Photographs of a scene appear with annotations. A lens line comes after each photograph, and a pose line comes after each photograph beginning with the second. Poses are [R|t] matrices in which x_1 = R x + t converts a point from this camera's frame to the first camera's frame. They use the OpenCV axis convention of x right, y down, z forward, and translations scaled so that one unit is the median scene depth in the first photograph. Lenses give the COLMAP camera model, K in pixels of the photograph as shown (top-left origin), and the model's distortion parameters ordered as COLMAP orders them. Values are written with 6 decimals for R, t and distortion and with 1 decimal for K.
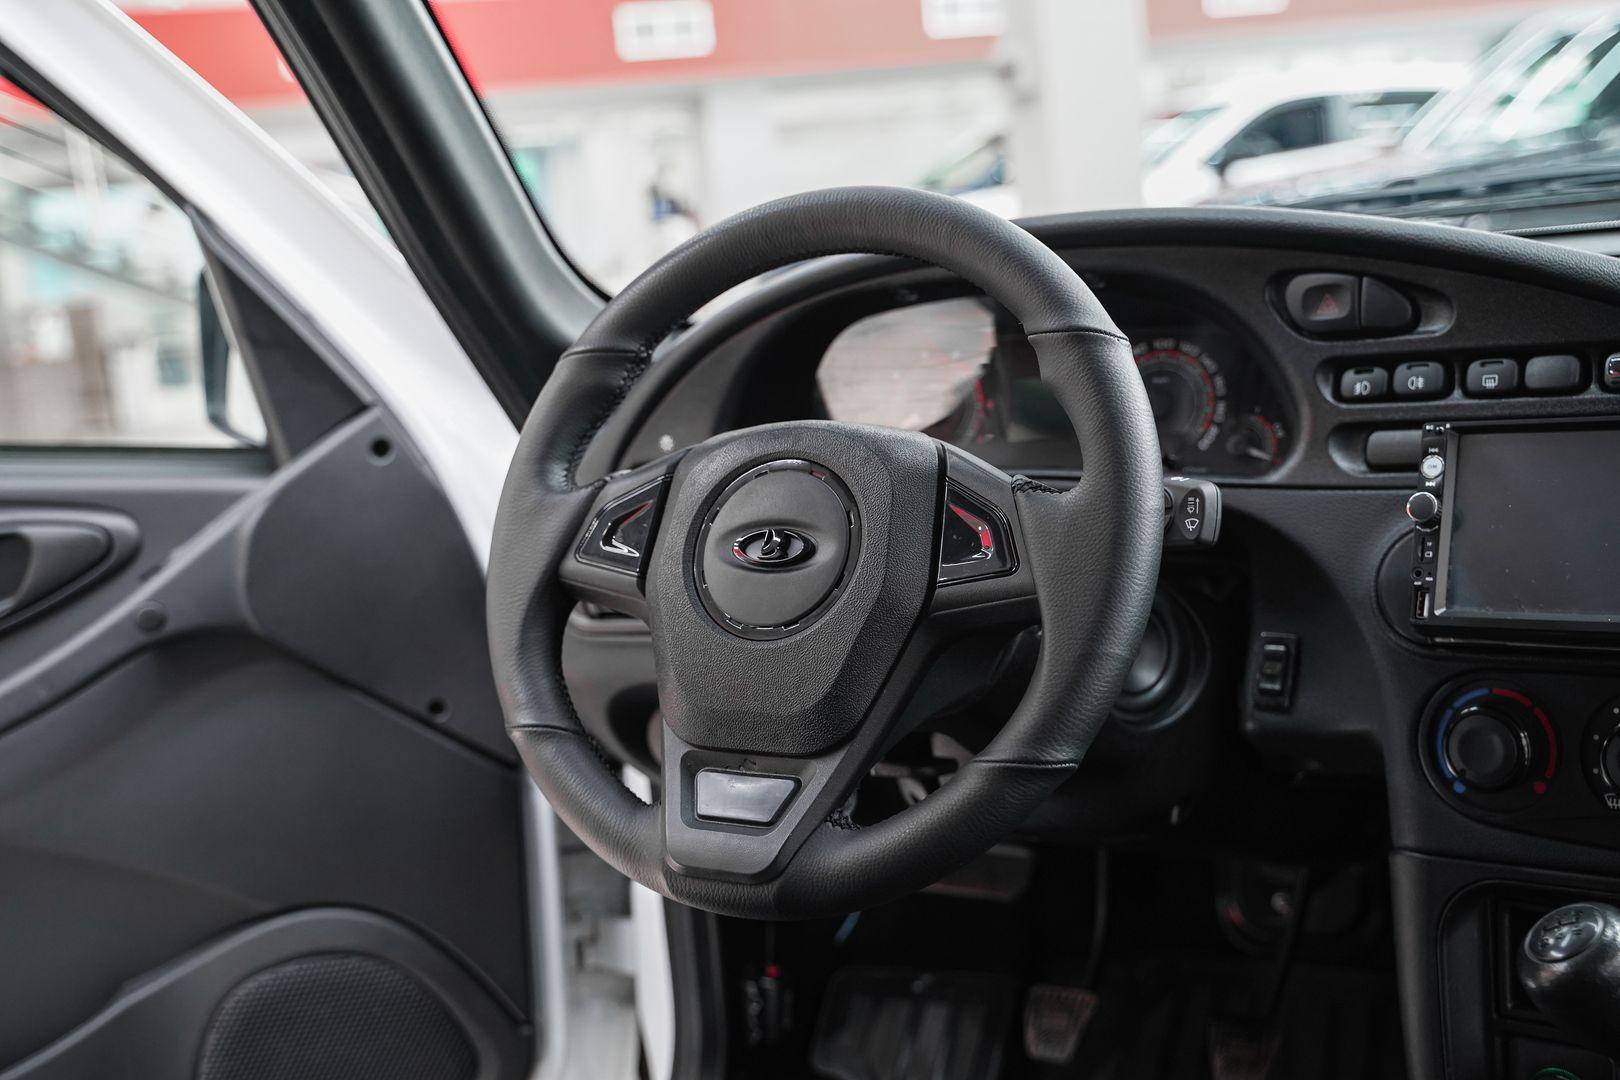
lens RADIAL K [[1858.9, 0, 810.0], [0, 1858.9, 540.0], [0, 0, 1]] dist [0.006884, 0.032031]
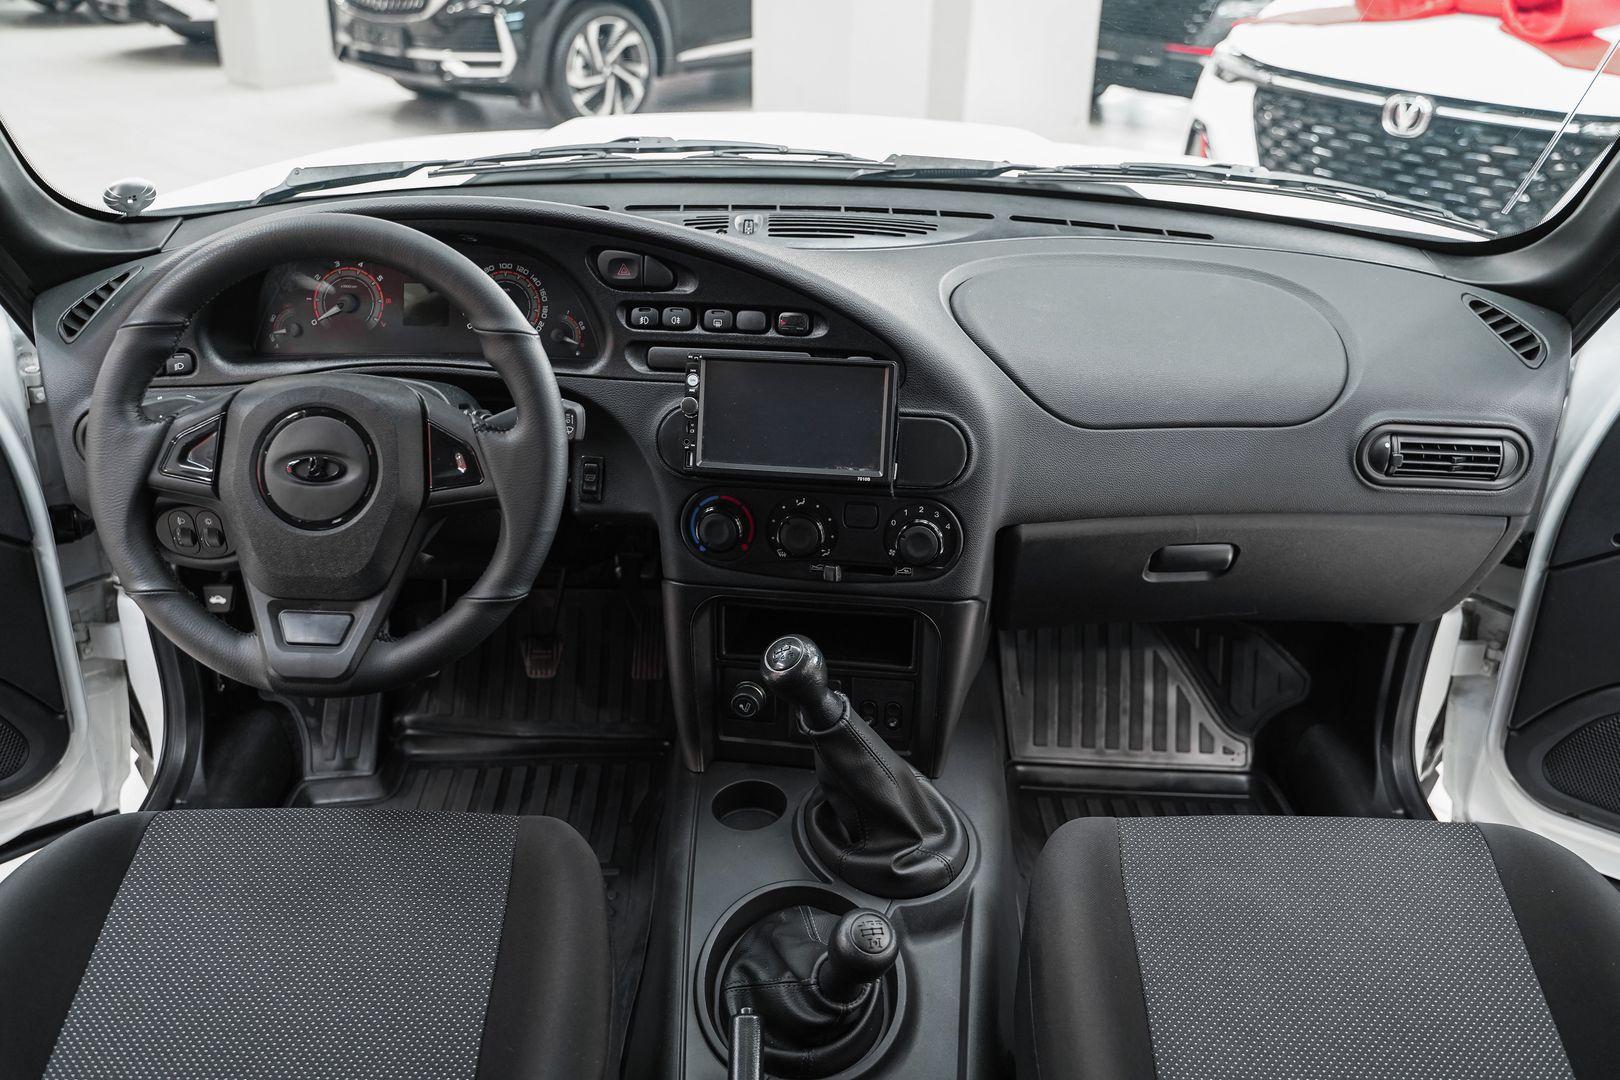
lens RADIAL K [[1300.1, 0, 810.0], [0, 1300.1, 540.0], [0, 0, 1]] dist [-0.120338, 0.094649]
pose [[0.857175, -0.125947, 0.499387, -0.187882], [-0.019220, 0.961140, 0.275393, -0.218585], [-0.514666, -0.245658, 0.821445, -0.092558]]
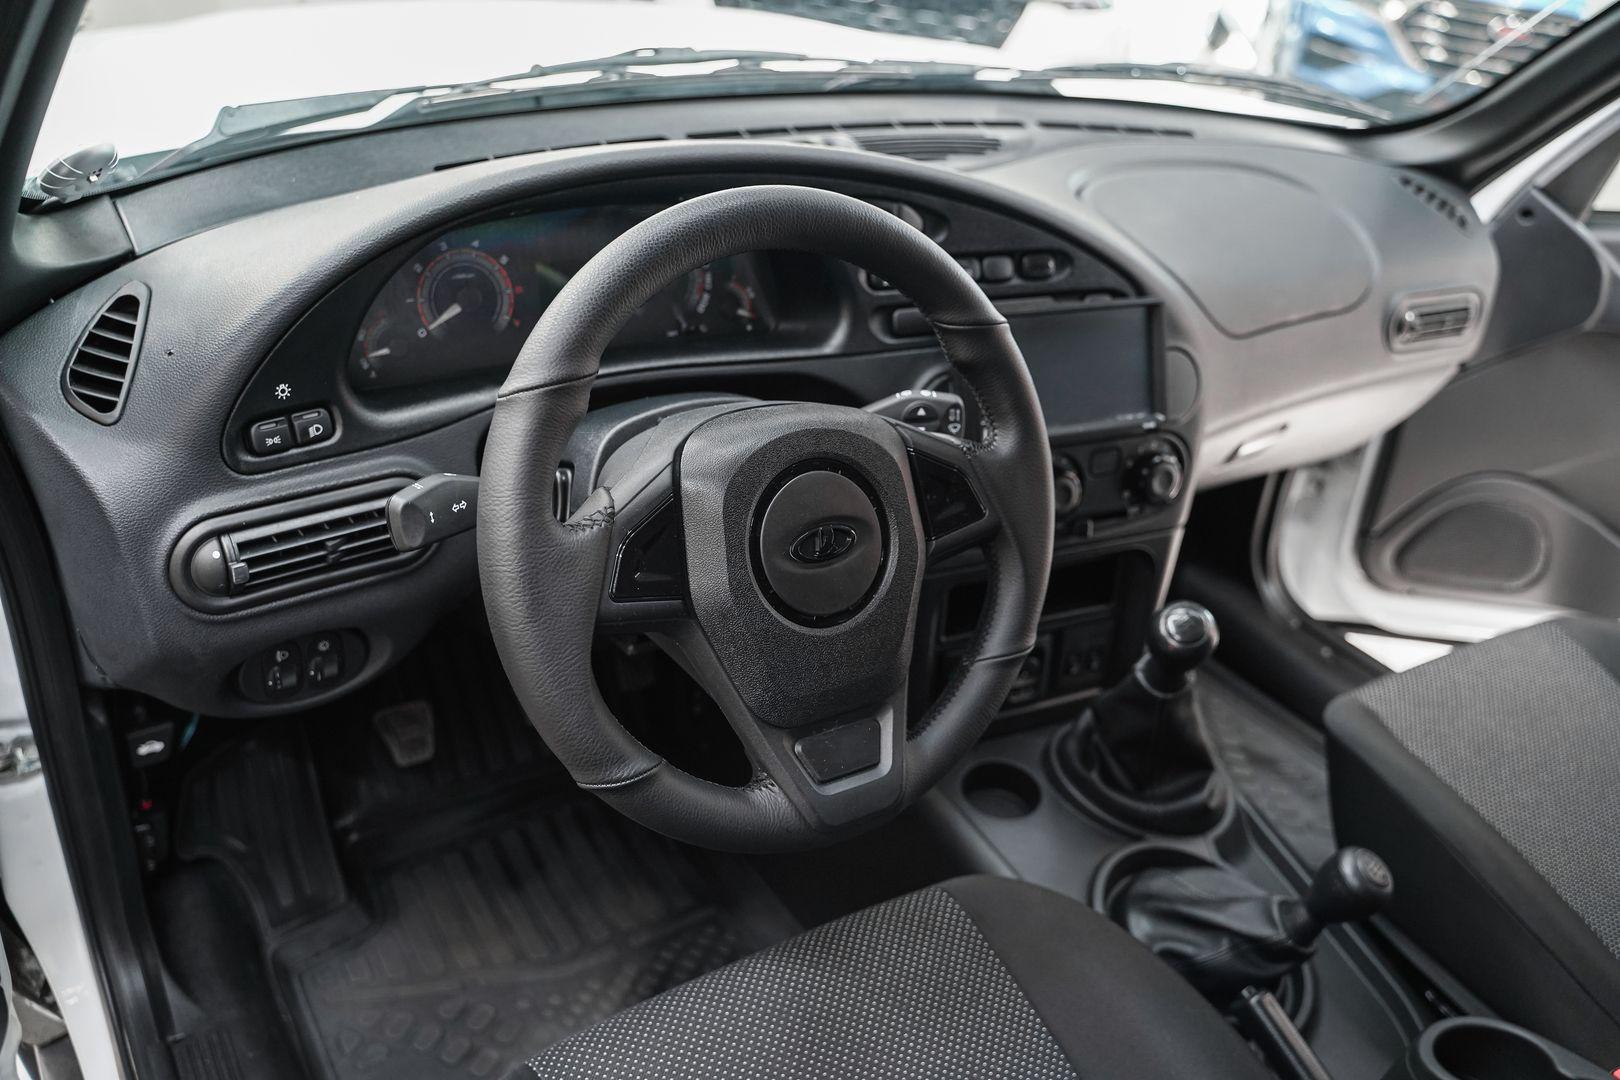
lens RADIAL K [[1300.1, 0, 810.0], [0, 1300.1, 540.0], [0, 0, 1]] dist [-0.120338, 0.094649]
pose [[0.450513, -0.327491, 0.830535, -0.615742], [-0.001087, 0.930088, 0.367336, -0.261683], [-0.892769, -0.166392, 0.418660, 0.618588]]
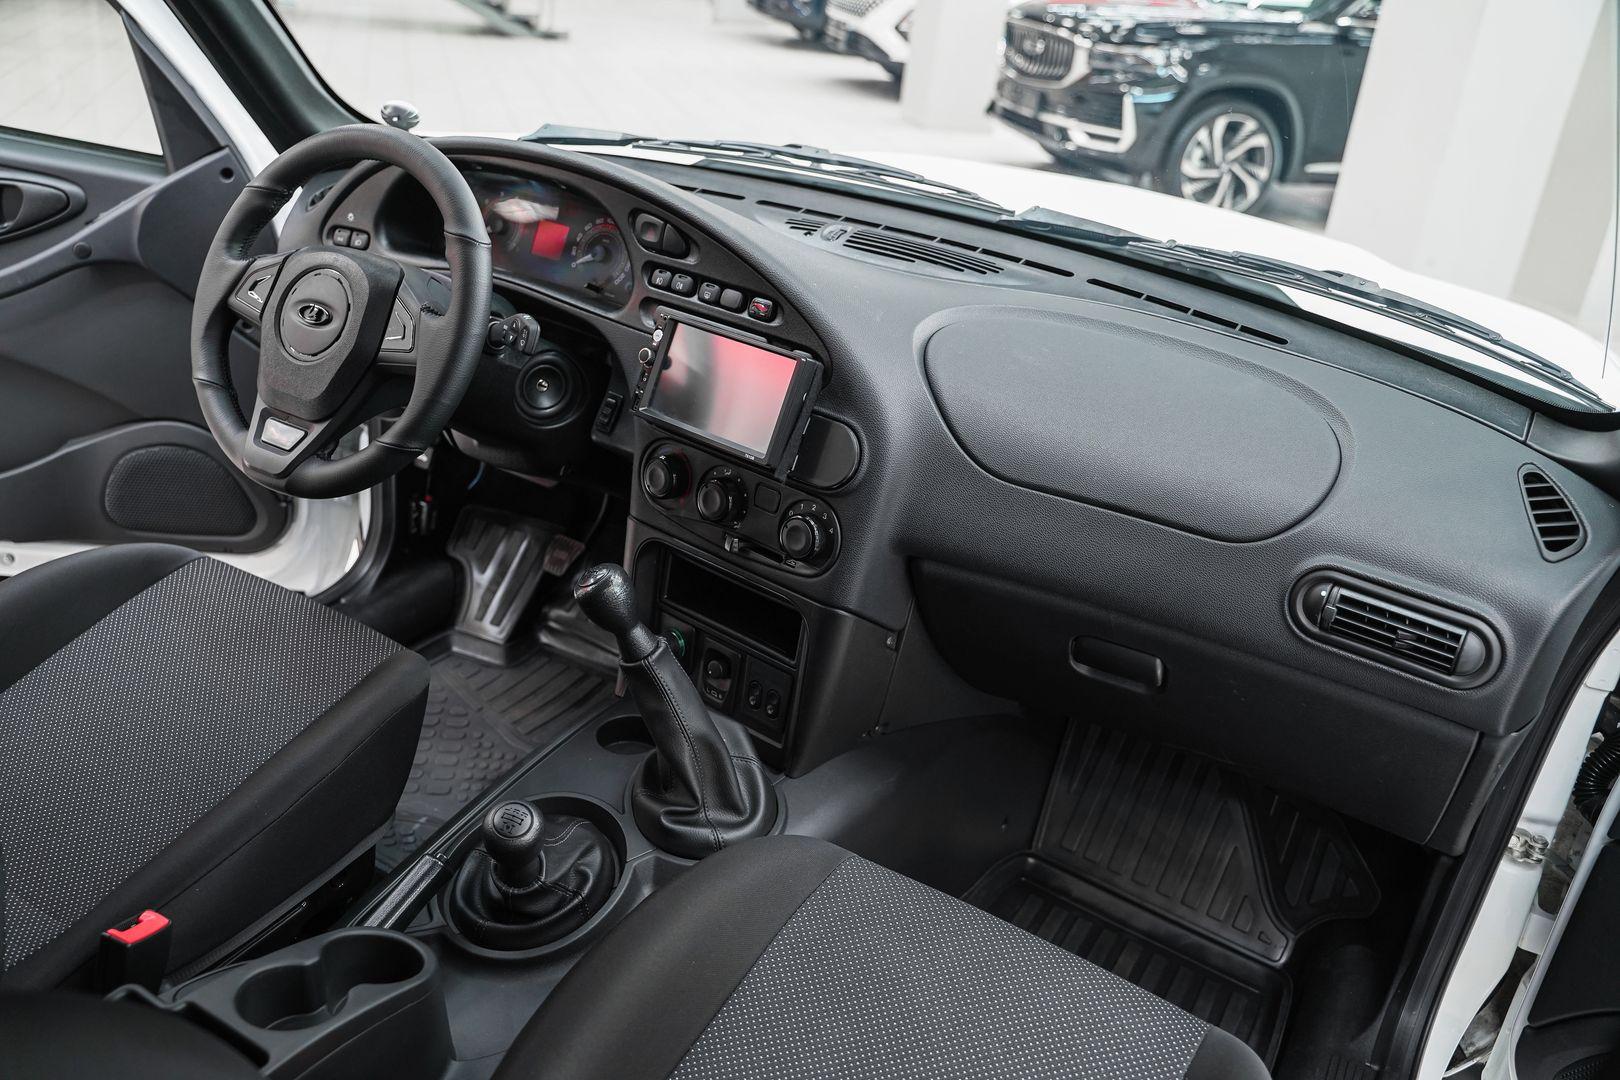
lens RADIAL K [[1300.1, 0, 810.0], [0, 1300.1, 540.0], [0, 0, 1]] dist [-0.120338, 0.094649]
pose [[0.979115, 0.189818, 0.072817, 0.406465], [-0.202504, 0.942329, 0.266474, -0.217972], [-0.018036, -0.275654, 0.961088, -0.350604]]
